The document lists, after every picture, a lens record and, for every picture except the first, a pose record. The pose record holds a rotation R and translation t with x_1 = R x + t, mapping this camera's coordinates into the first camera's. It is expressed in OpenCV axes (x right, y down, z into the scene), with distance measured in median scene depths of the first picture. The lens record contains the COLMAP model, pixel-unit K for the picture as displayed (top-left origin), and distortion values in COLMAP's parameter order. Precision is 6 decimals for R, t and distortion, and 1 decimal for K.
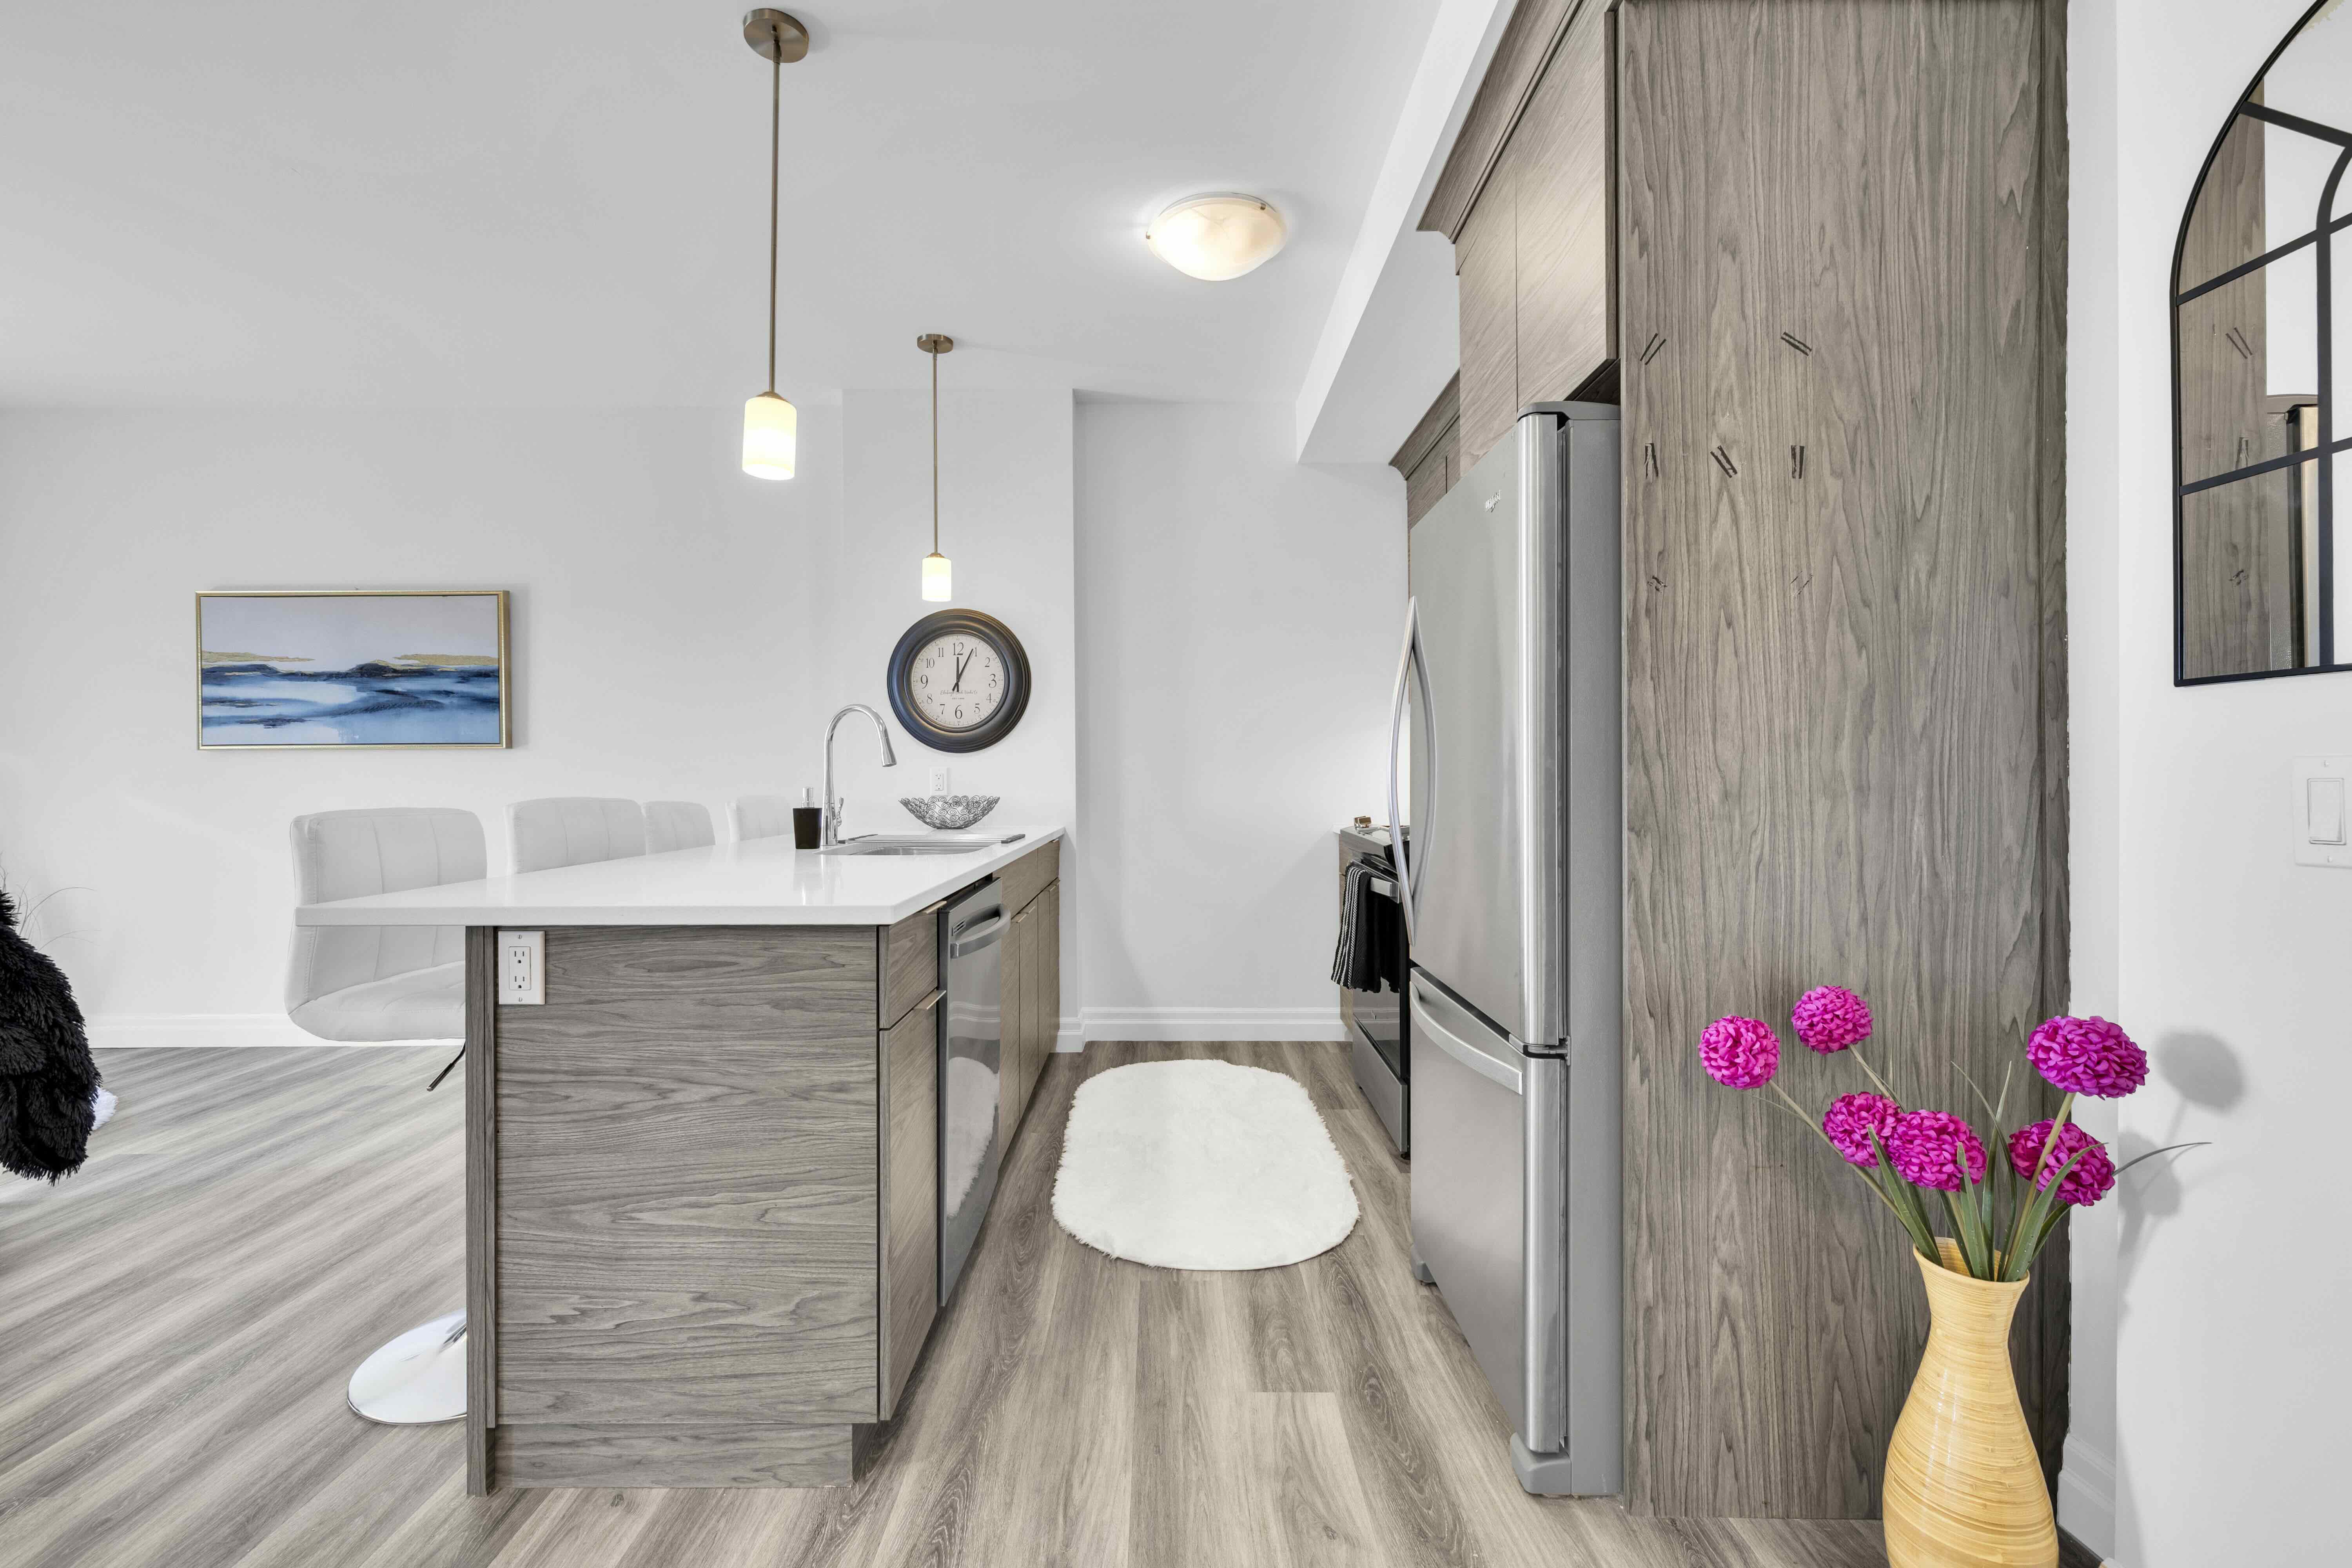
lens RADIAL K [[1039.5, 0, 1175.1], [0, 1039.5, 775.2], [0, 0, 1]] dist [0.000888, 0.000149]
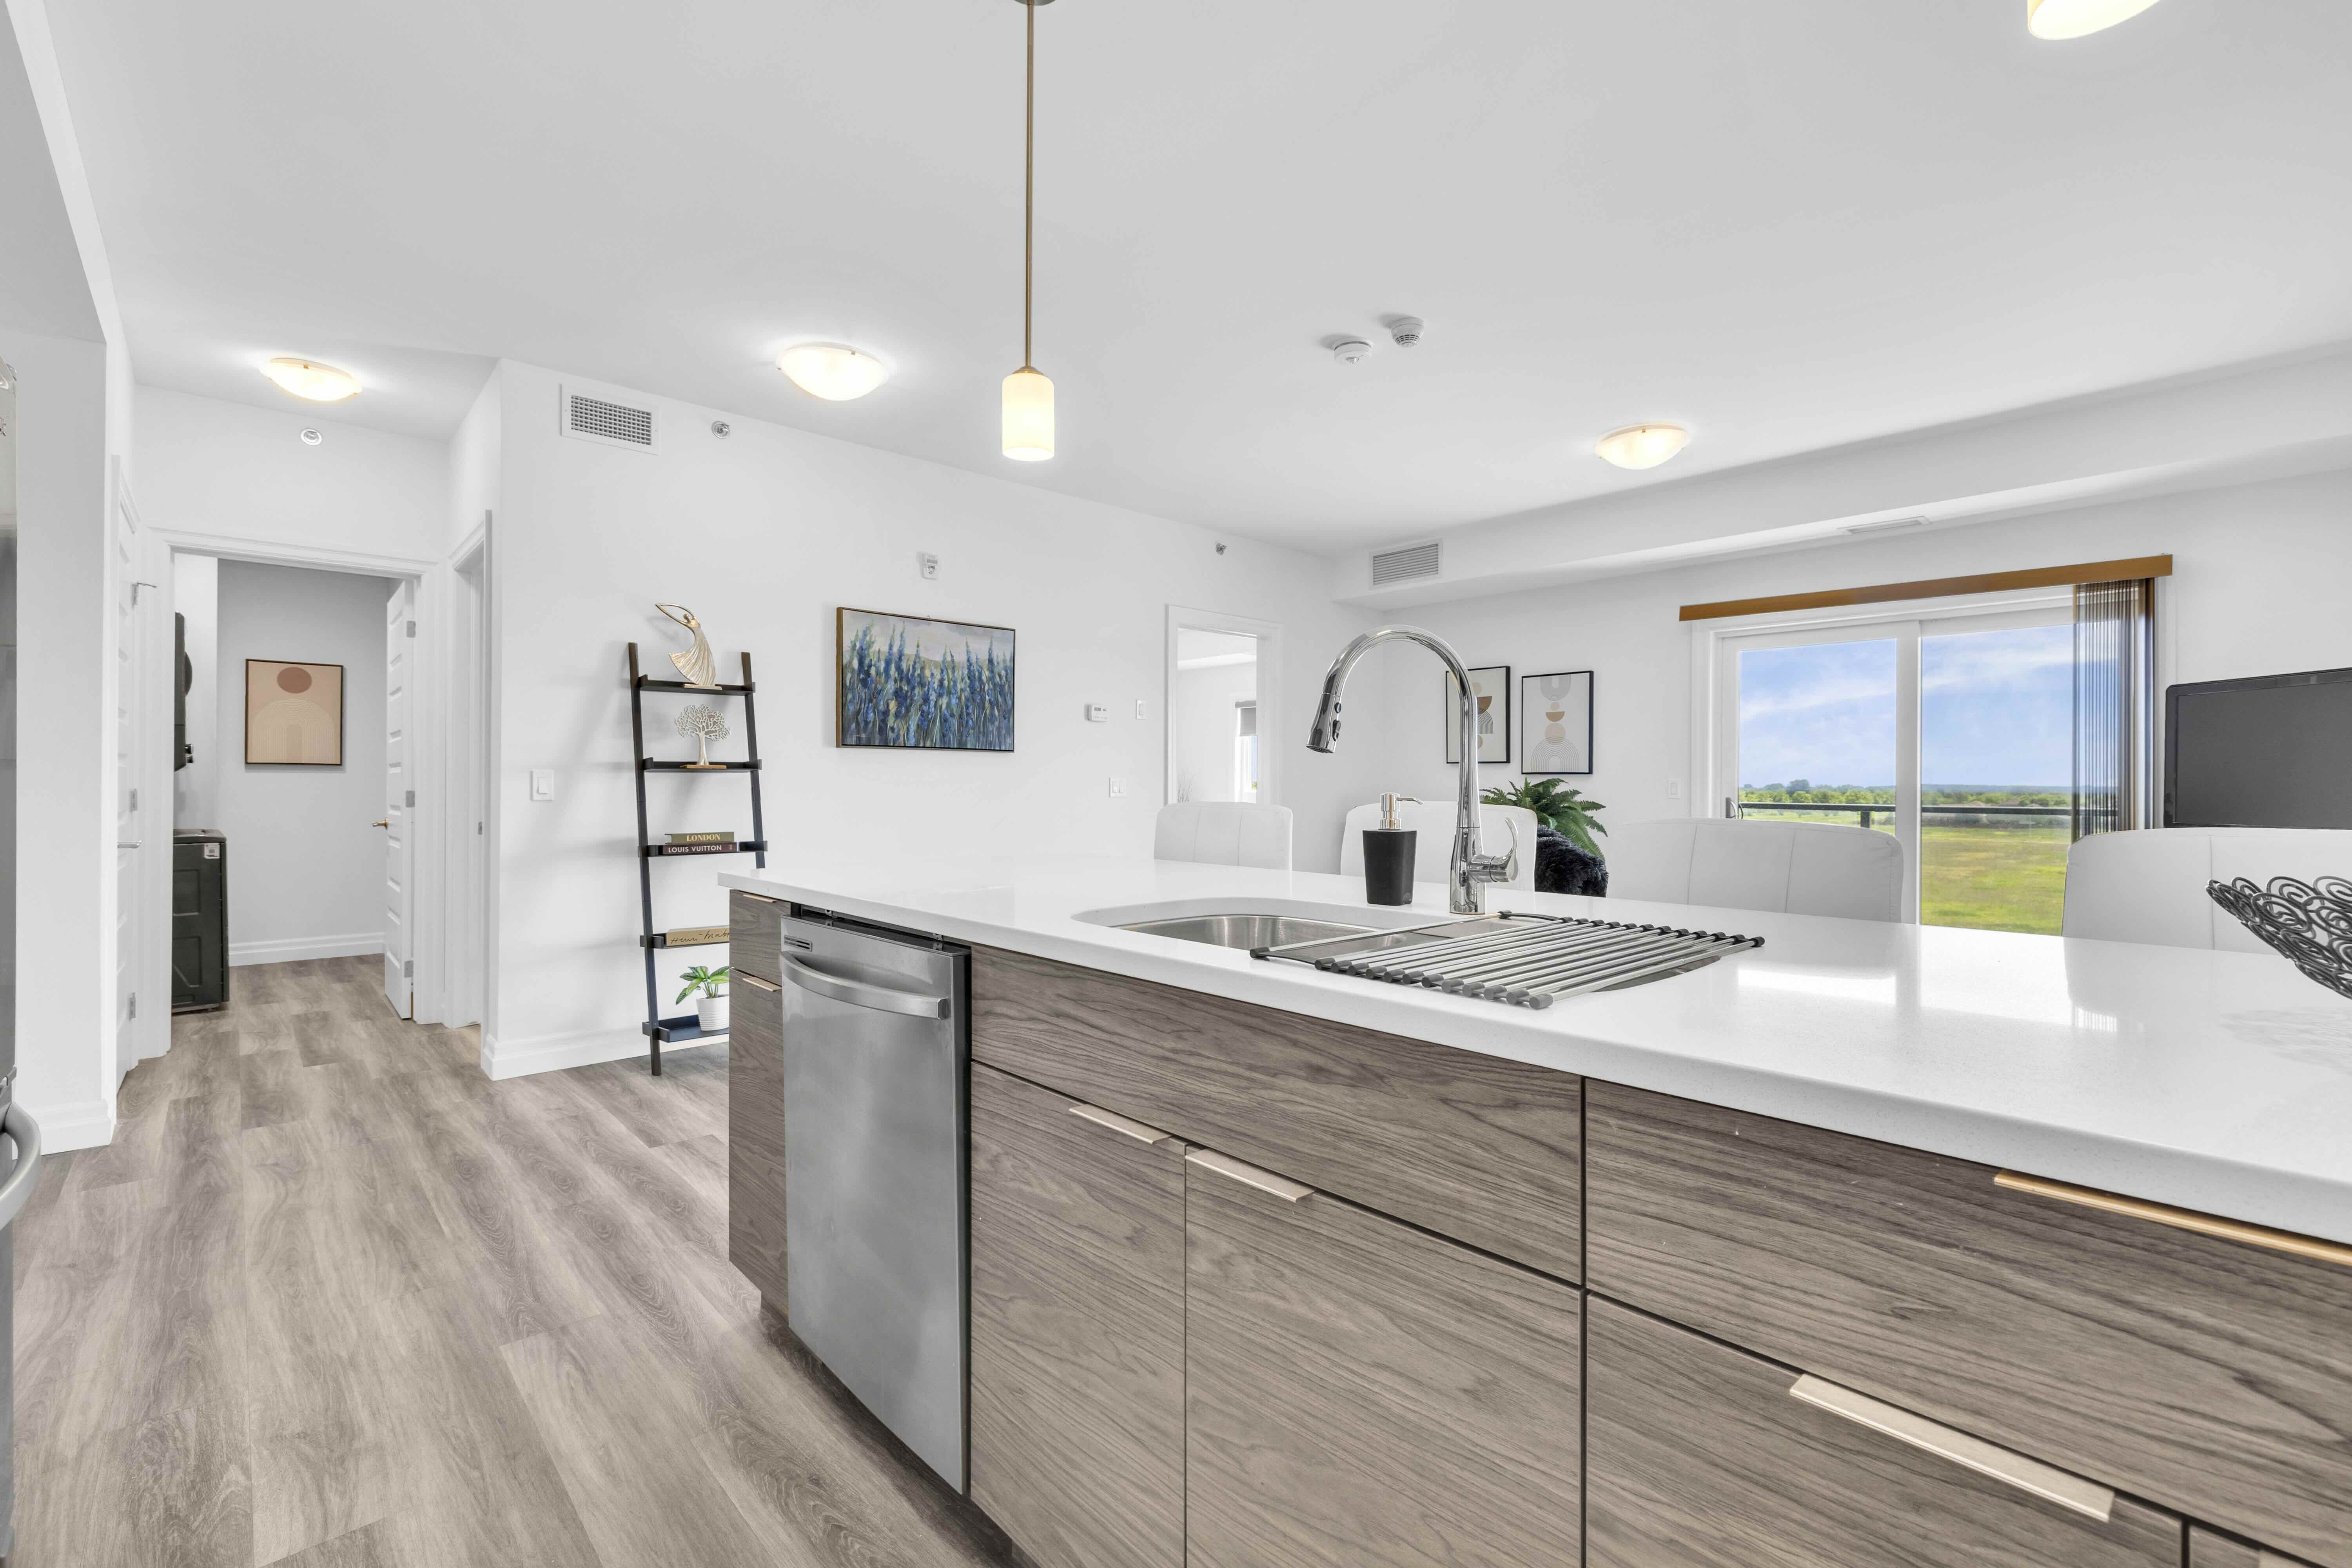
lens RADIAL K [[1027.3, 0, 1168.0], [0, 1027.3, 786.4], [0, 0, 1]] dist [-0.001428, -0.000540]
pose [[-0.749356, 0.004631, -0.662151, 0.069963], [0.004317, 0.999988, 0.002108, 0.007891], [0.662153, -0.001279, -0.749367, 0.971493]]
